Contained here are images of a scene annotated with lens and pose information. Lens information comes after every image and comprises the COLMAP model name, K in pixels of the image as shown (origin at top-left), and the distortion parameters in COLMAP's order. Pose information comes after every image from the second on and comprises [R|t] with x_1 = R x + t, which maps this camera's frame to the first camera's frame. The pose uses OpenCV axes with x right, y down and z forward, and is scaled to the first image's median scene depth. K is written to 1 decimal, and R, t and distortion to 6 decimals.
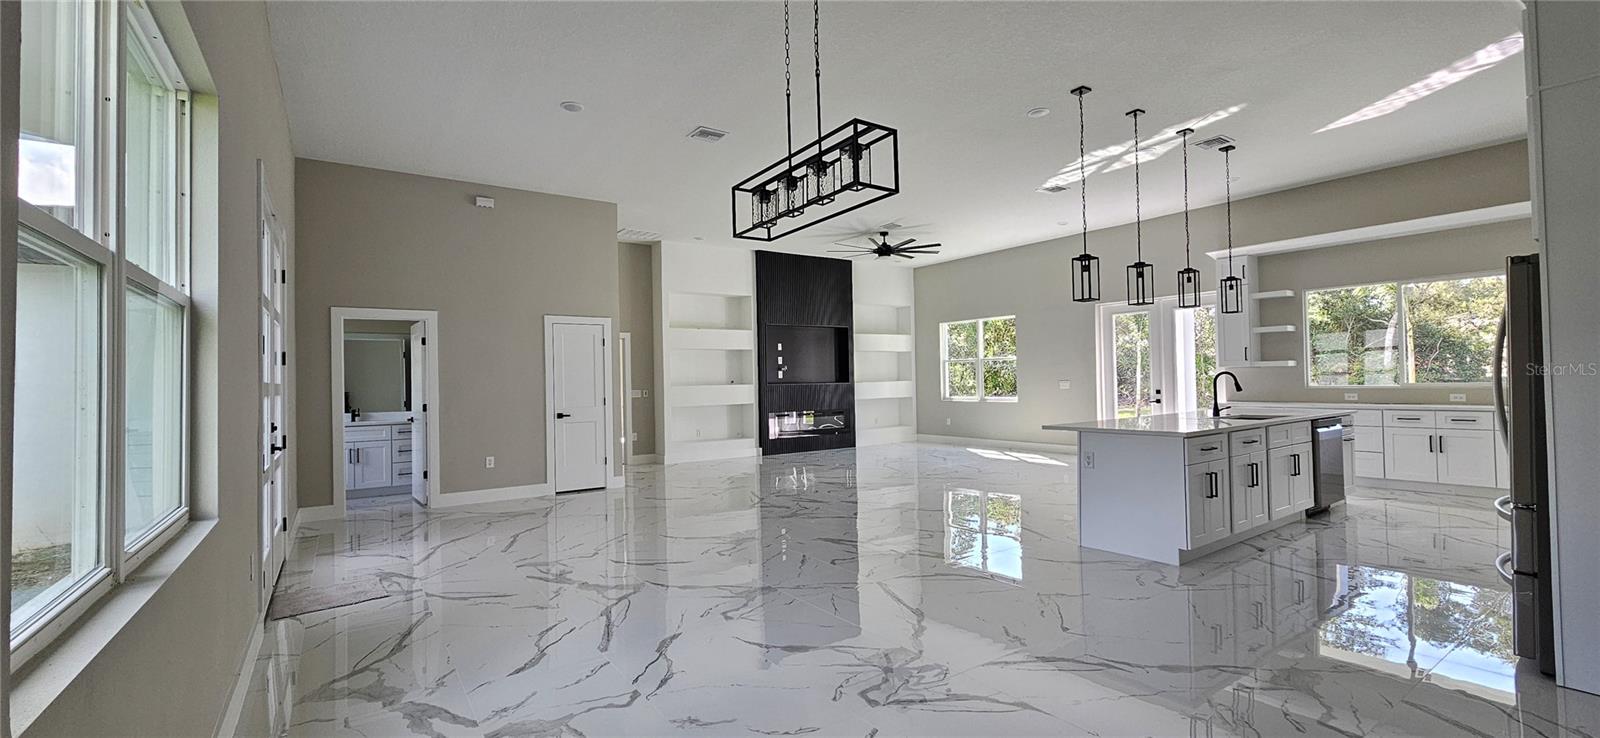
lens RADIAL K [[655.4, 0, 798.6], [0, 655.4, 371.1], [0, 0, 1]] dist [-0.002777, 0.000856]
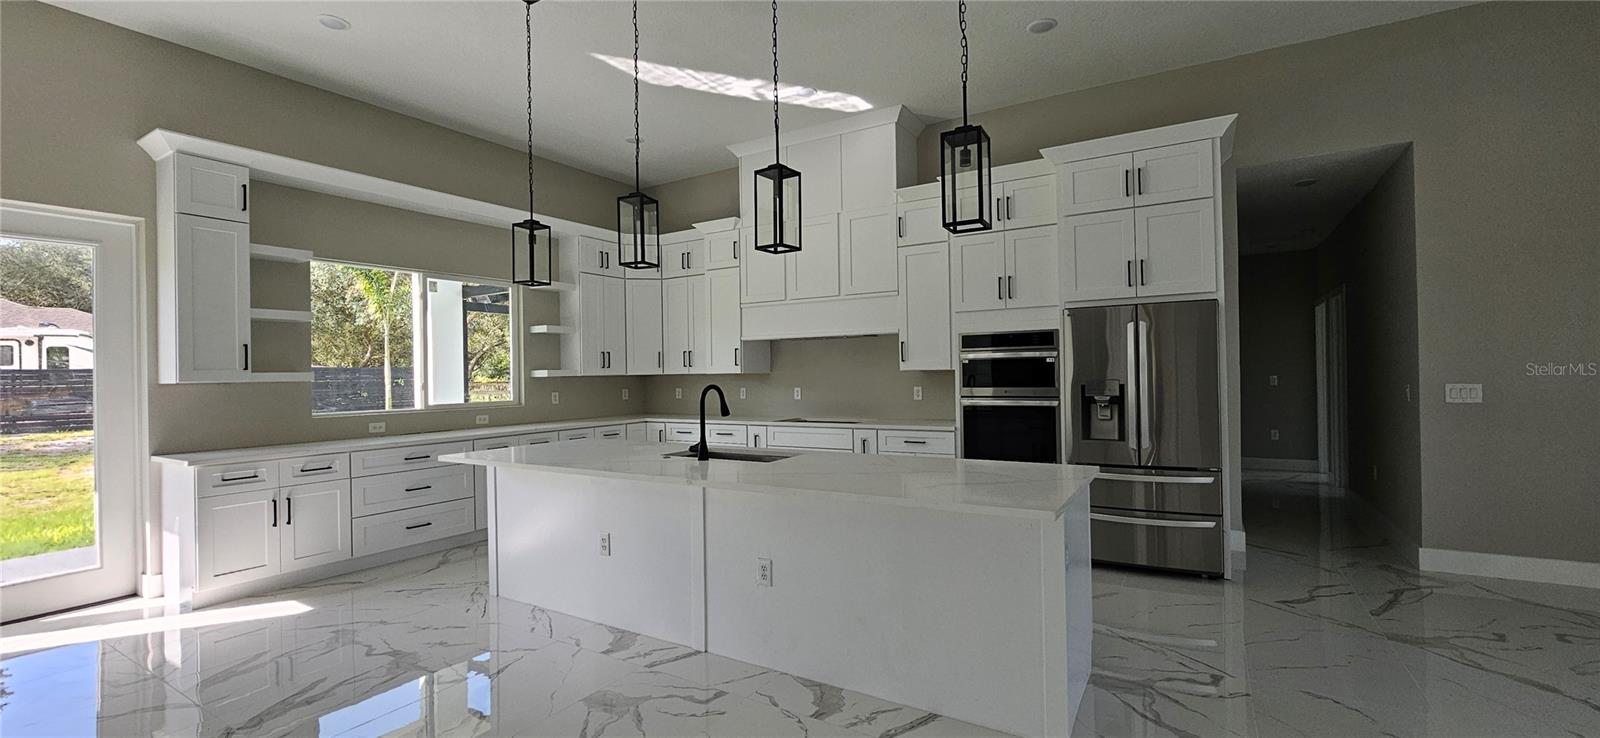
lens RADIAL K [[655.4, 0, 798.2], [0, 655.4, 370.2], [0, 0, 1]] dist [-0.002777, 0.000856]
pose [[-0.392418, 0.030196, 0.919291, 0.050077], [0.012018, 0.999544, -0.027703, 0.004635], [-0.919708, 0.000177, -0.392602, 1.105527]]
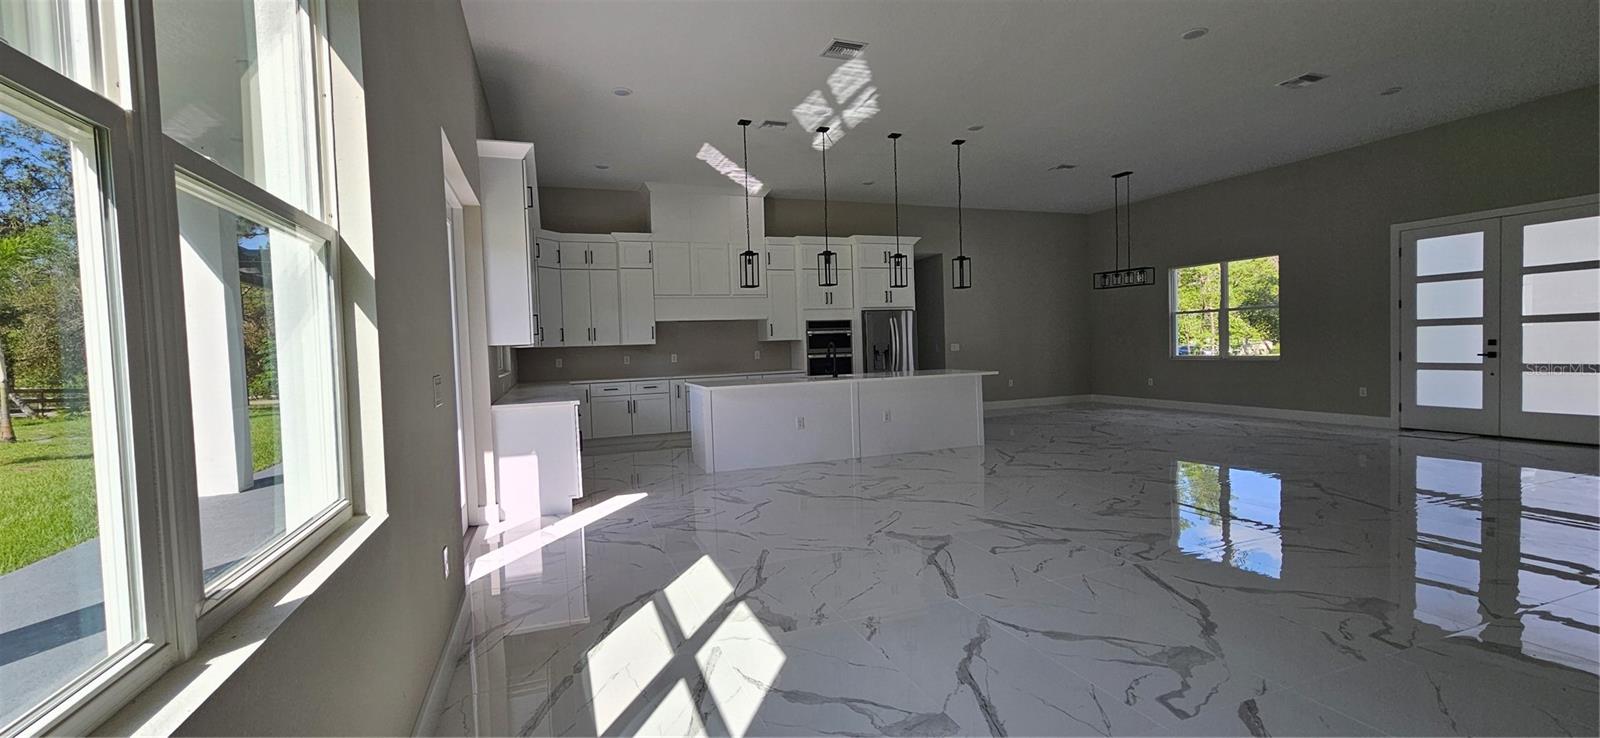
lens RADIAL K [[655.4, 0, 803.2], [0, 655.4, 368.2], [0, 0, 1]] dist [-0.002777, 0.000856]
pose [[-0.968104, 0.042495, 0.246917, 0.360904], [0.048438, 0.998663, 0.018042, 0.023397], [-0.245820, 0.029426, -0.968869, 2.150306]]
